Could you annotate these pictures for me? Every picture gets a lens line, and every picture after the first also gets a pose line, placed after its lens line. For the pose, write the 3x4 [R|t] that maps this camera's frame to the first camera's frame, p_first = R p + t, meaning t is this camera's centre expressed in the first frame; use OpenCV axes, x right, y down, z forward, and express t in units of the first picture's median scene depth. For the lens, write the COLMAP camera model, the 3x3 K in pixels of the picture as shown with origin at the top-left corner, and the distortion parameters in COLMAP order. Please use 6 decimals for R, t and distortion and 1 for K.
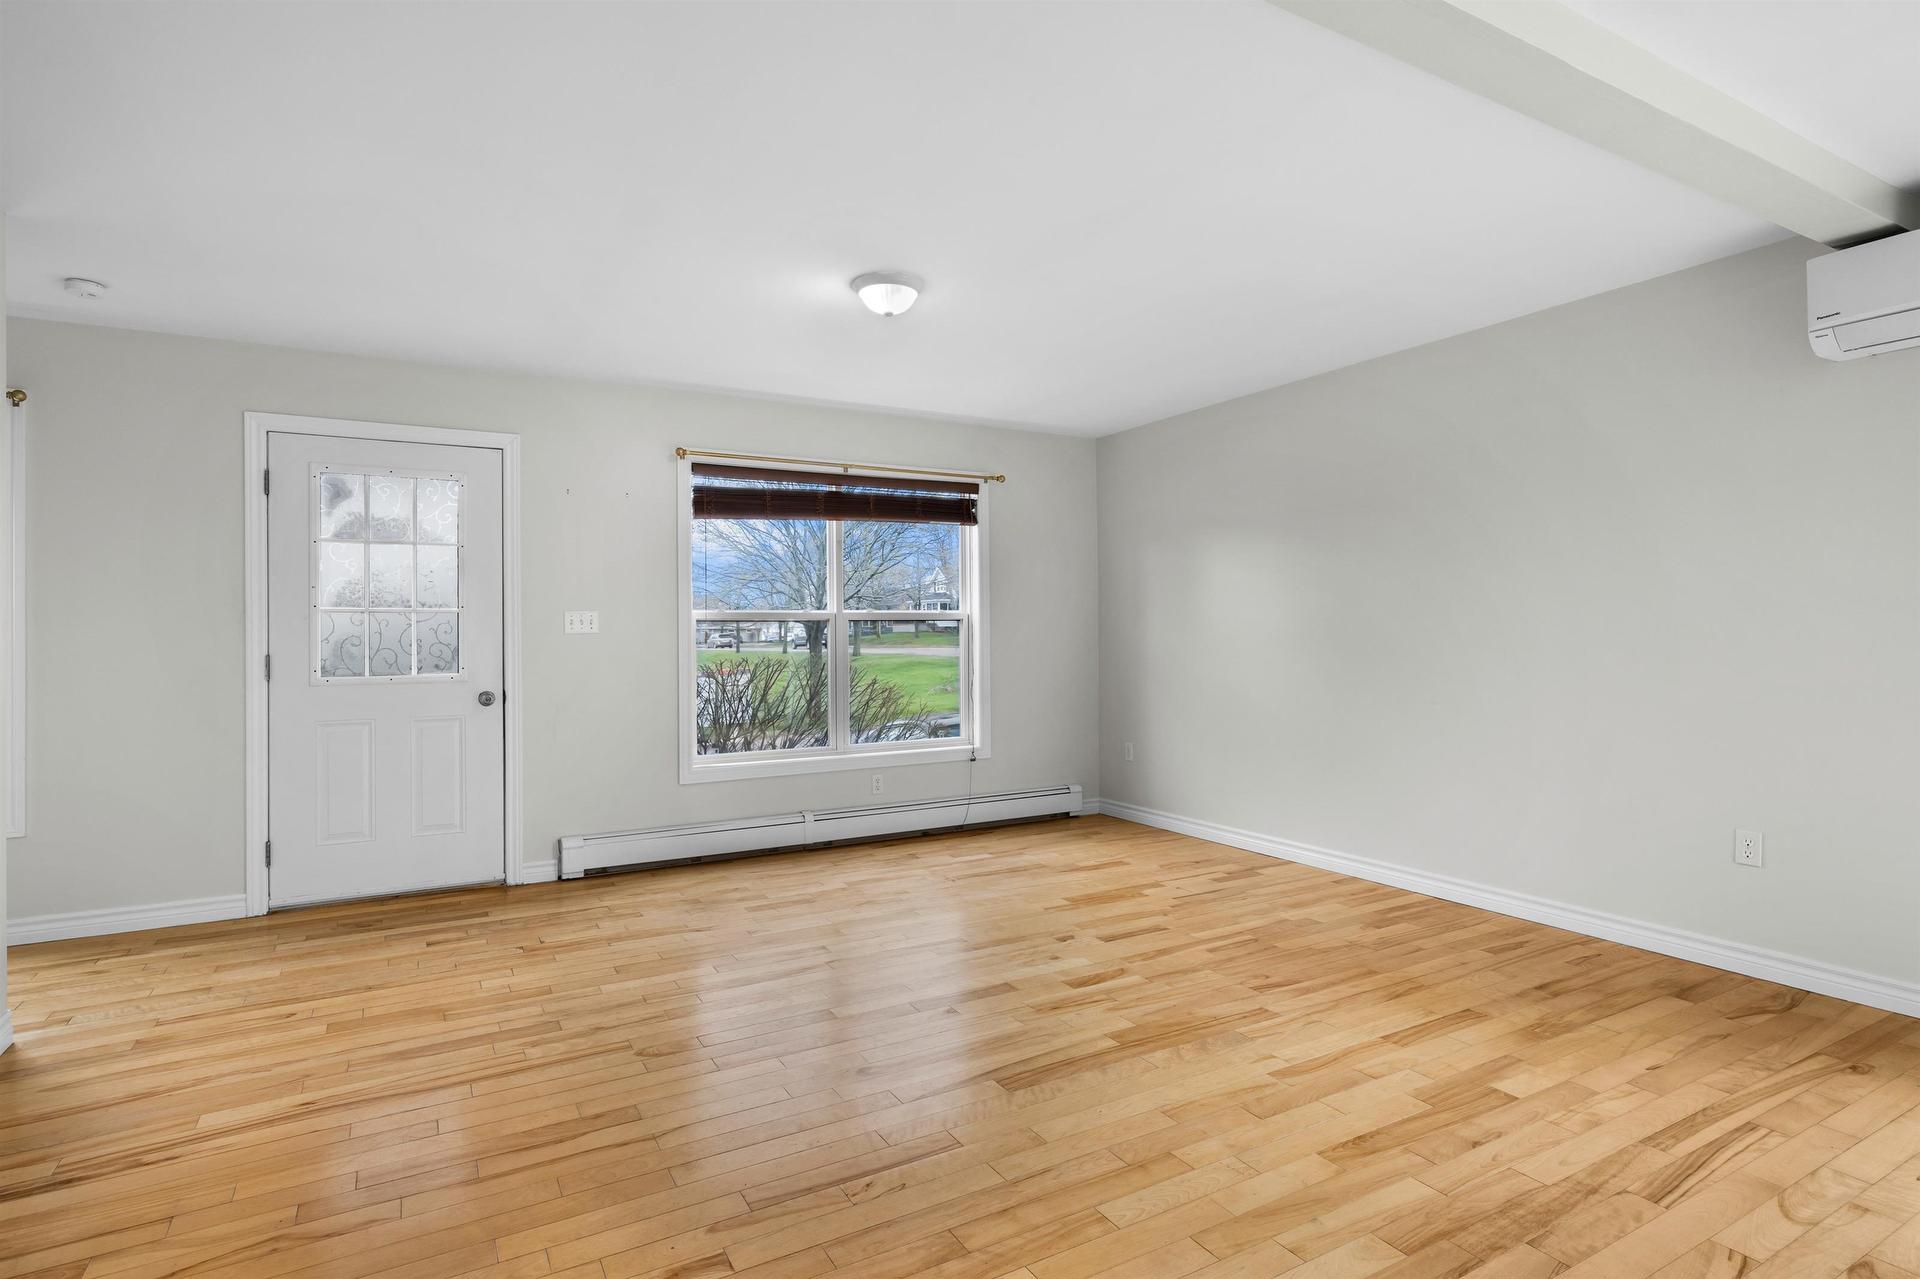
lens RADIAL K [[977.5, 0, 960.0], [0, 977.5, 639.5], [0, 0, 1]] dist [-0.001357, 0.000742]
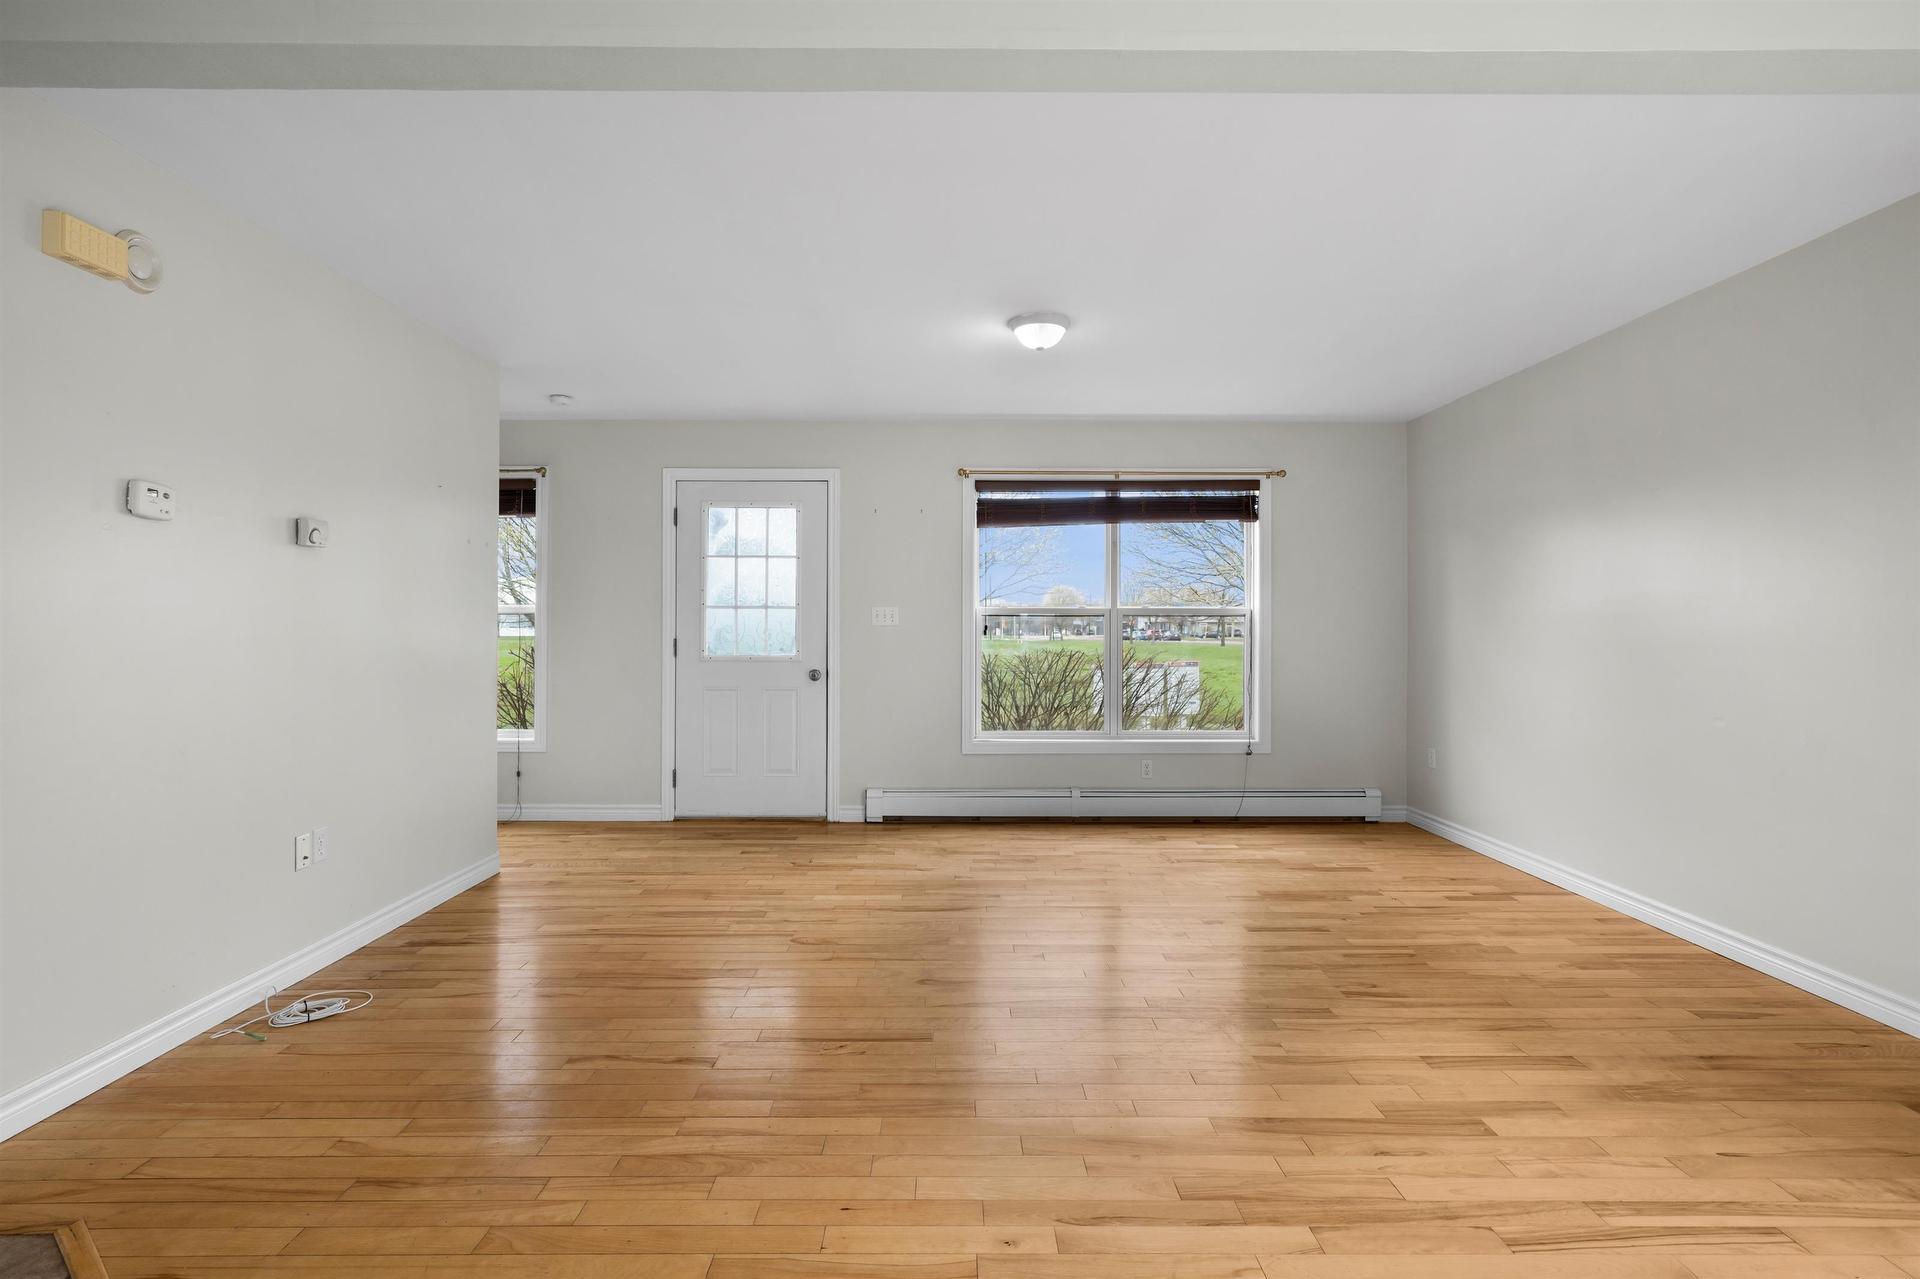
lens RADIAL K [[970.2, 0, 960.0], [0, 970.2, 639.5], [0, 0, 1]] dist [0.001651, 0.000469]
pose [[0.873930, 0.015934, -0.485790, 0.324200], [-0.012269, 0.999867, 0.010723, -0.002961], [0.485896, -0.003411, 0.874010, -0.030403]]
